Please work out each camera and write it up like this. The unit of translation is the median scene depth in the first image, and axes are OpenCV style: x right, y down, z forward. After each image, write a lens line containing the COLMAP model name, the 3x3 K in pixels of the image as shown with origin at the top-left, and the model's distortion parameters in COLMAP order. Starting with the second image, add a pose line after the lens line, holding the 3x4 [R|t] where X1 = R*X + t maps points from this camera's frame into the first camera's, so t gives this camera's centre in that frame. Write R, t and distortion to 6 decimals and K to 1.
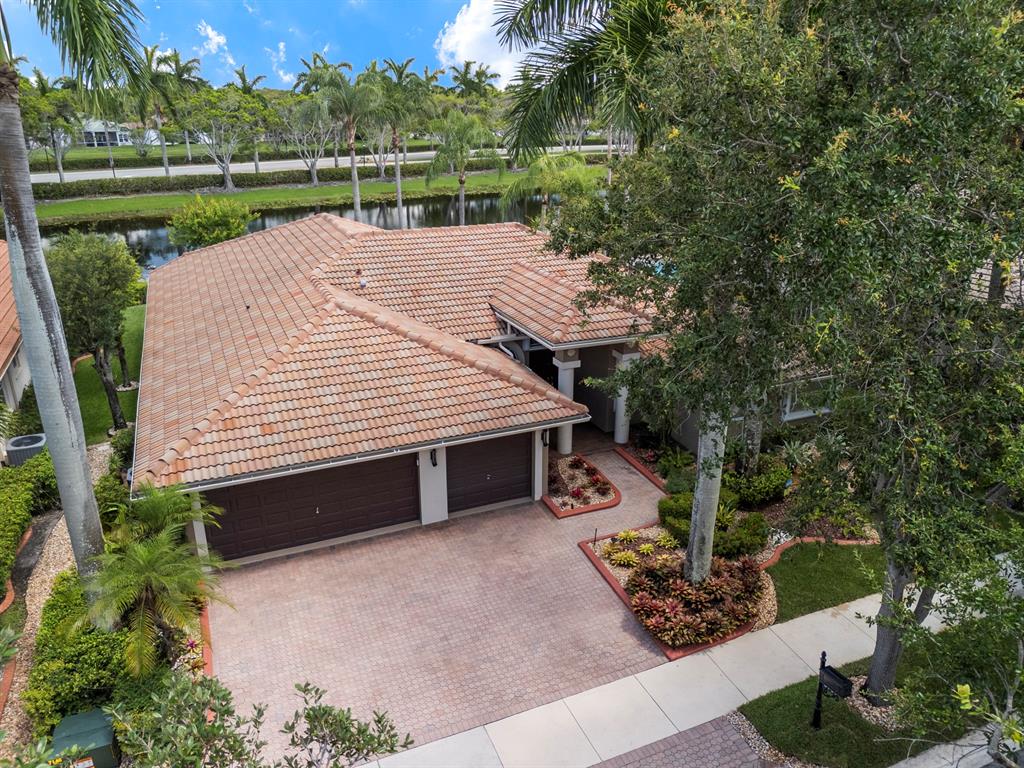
lens RADIAL K [[761.0, 0, 511.4], [0, 761.0, 390.4], [0, 0, 1]] dist [0.040249, -0.023264]
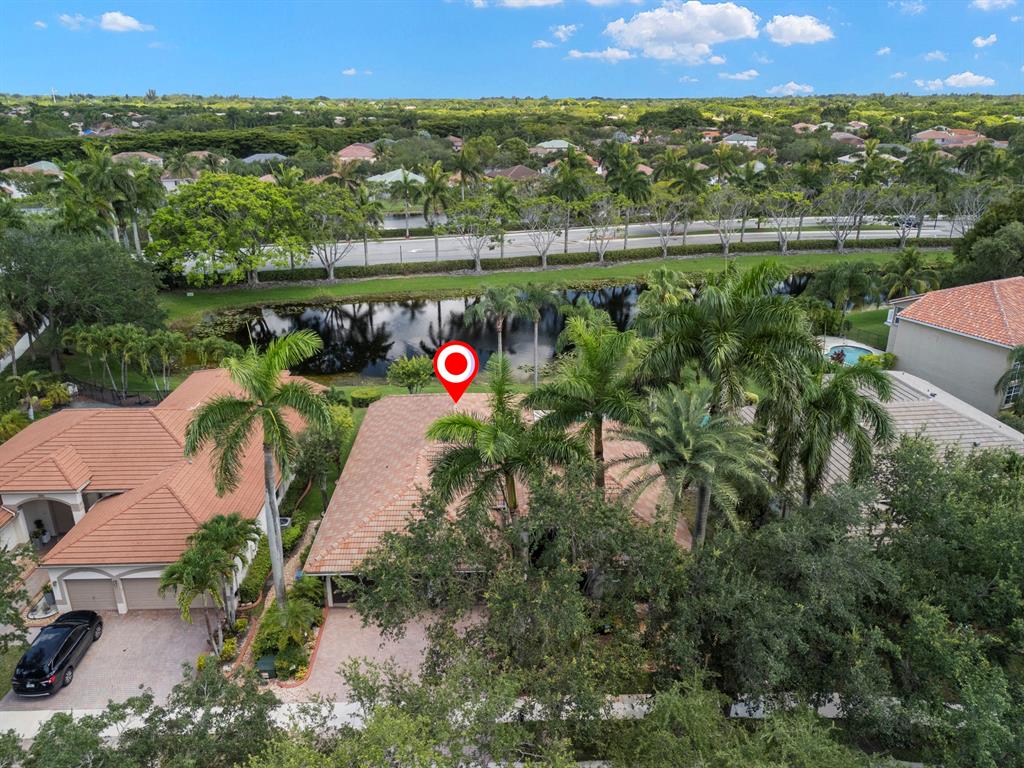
lens RADIAL K [[761.0, 0, 513.5], [0, 761.0, 383.6], [0, 0, 1]] dist [0.040249, -0.023264]
pose [[0.930405, 0.128200, -0.343382, 0.169794], [-0.129692, 0.991378, 0.018722, -0.112468], [0.342821, 0.027115, 0.939009, -0.206006]]
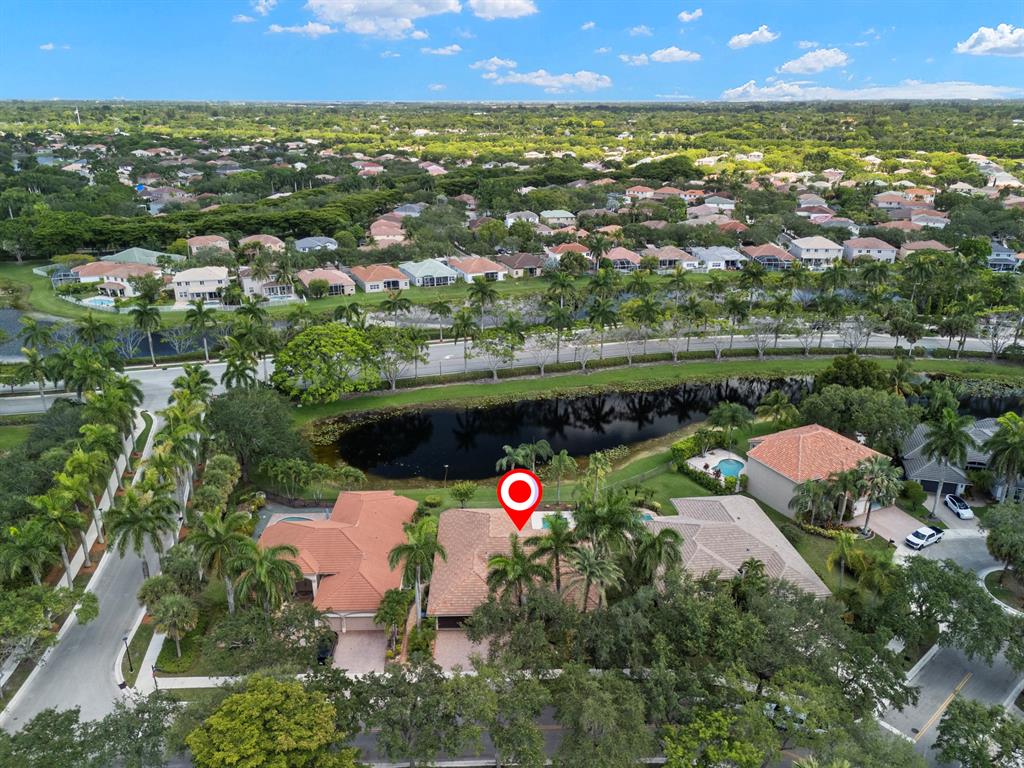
lens RADIAL K [[761.0, 0, 512.0], [0, 761.0, 382.3], [0, 0, 1]] dist [0.040249, -0.023264]
pose [[0.926884, 0.127626, -0.352984, 0.335228], [-0.129808, 0.991383, 0.017591, -0.314193], [0.352187, 0.029516, 0.935464, -0.734864]]
